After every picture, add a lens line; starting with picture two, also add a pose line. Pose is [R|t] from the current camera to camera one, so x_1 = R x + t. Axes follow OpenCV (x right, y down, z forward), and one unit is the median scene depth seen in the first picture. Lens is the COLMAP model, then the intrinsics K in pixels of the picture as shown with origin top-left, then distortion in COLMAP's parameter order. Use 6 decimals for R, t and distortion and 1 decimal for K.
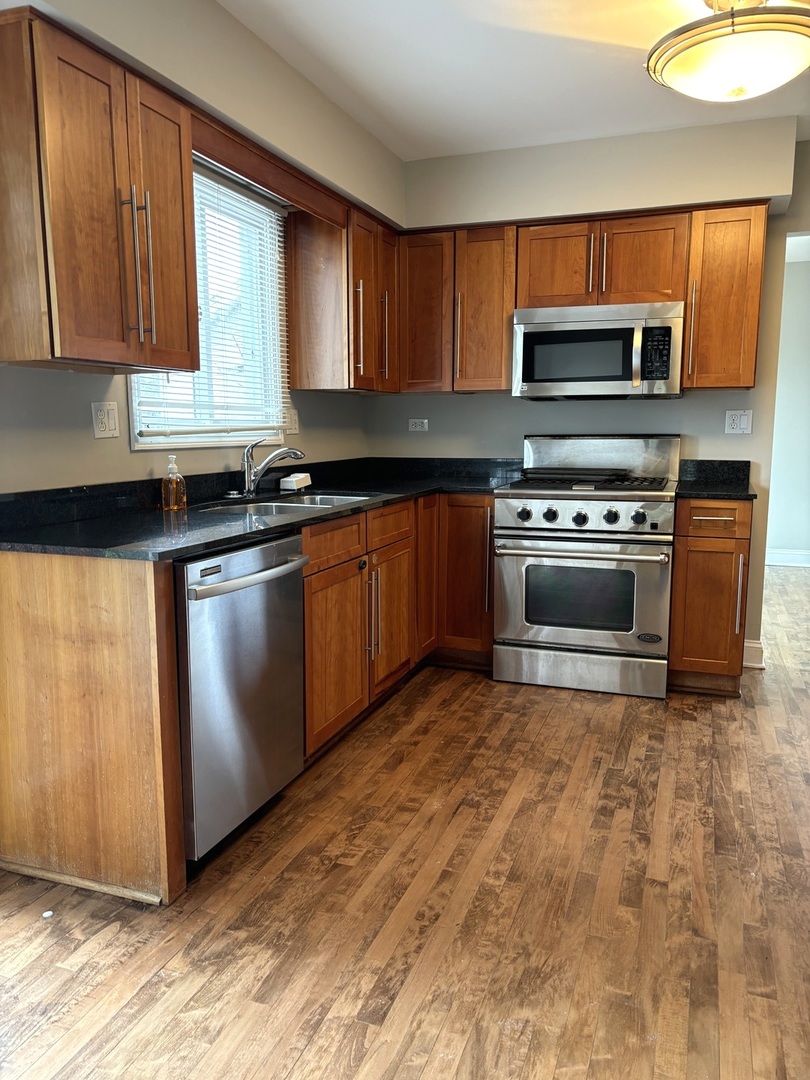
lens RADIAL K [[820.5, 0, 396.7], [0, 820.5, 543.4], [0, 0, 1]] dist [0.033344, -0.035533]
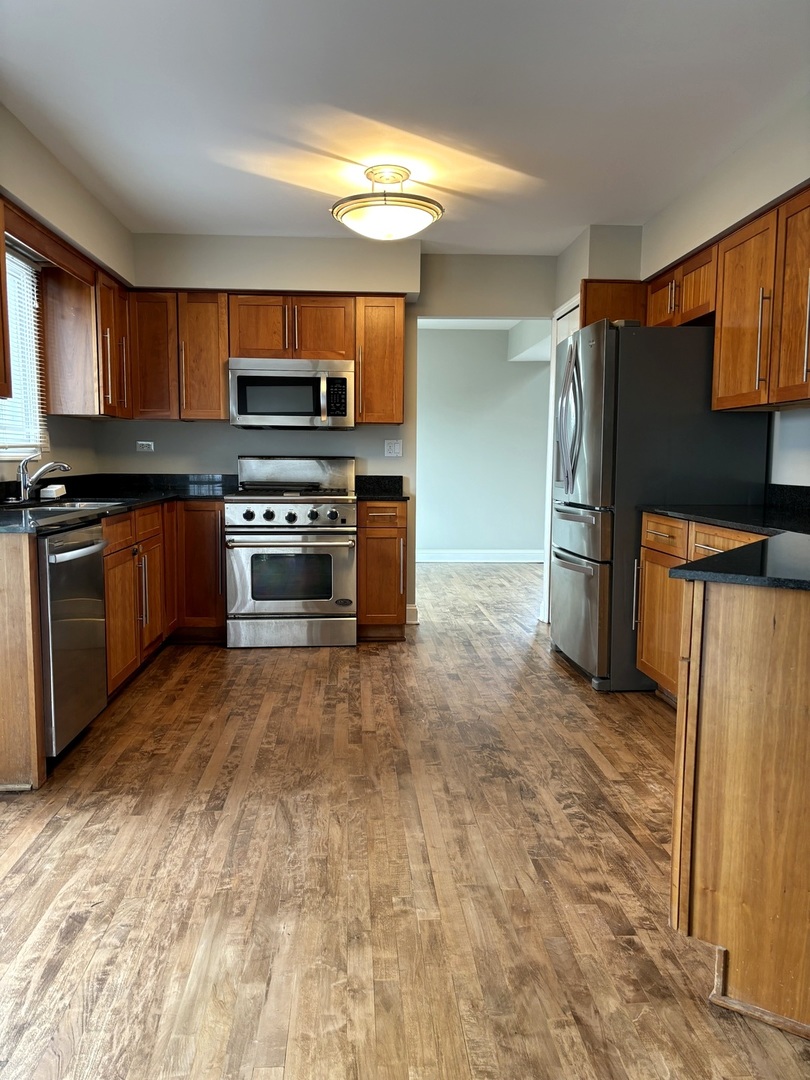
lens RADIAL K [[820.5, 0, 402.7], [0, 820.5, 542.9], [0, 0, 1]] dist [0.033344, -0.035533]
pose [[0.913543, -0.034543, 0.405274, -0.182623], [0.050449, 0.998316, -0.028628, 0.070582], [-0.403603, 0.046598, 0.913747, -0.349447]]
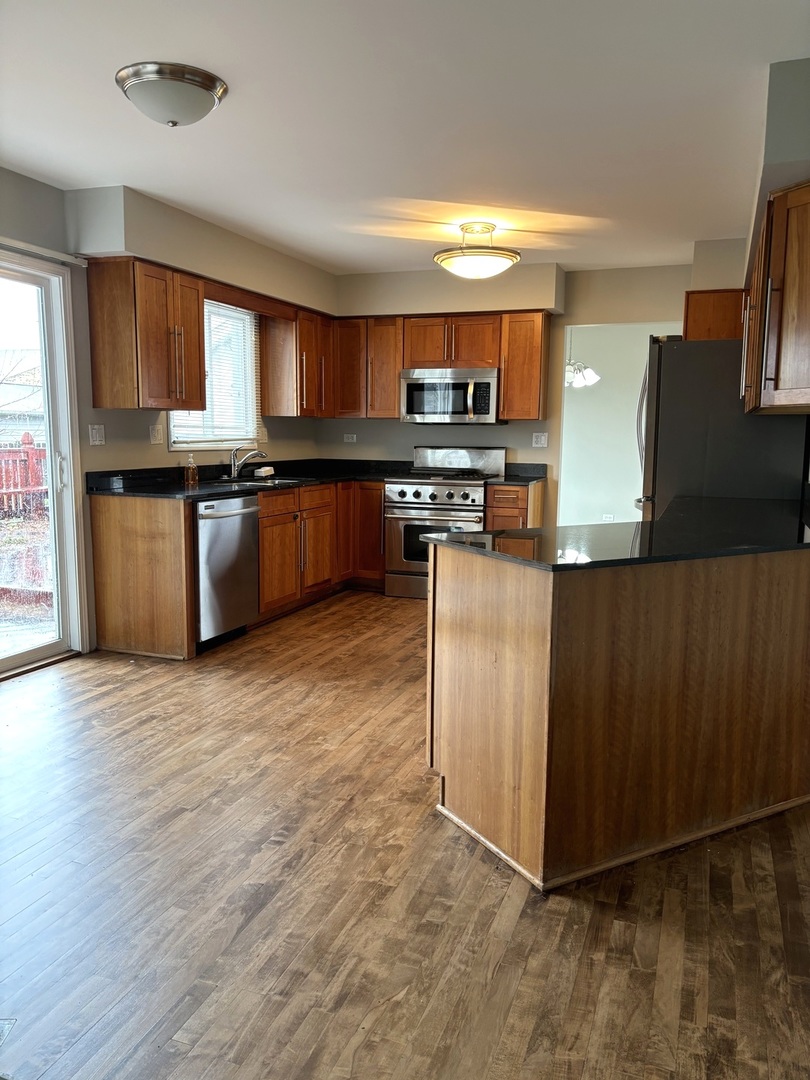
lens RADIAL K [[820.5, 0, 416.3], [0, 820.5, 542.1], [0, 0, 1]] dist [0.033344, -0.035533]
pose [[0.999829, 0.012713, 0.013437, 0.200876], [-0.012550, 0.999847, -0.012147, 0.101694], [-0.013589, 0.011976, 0.999836, -0.809864]]
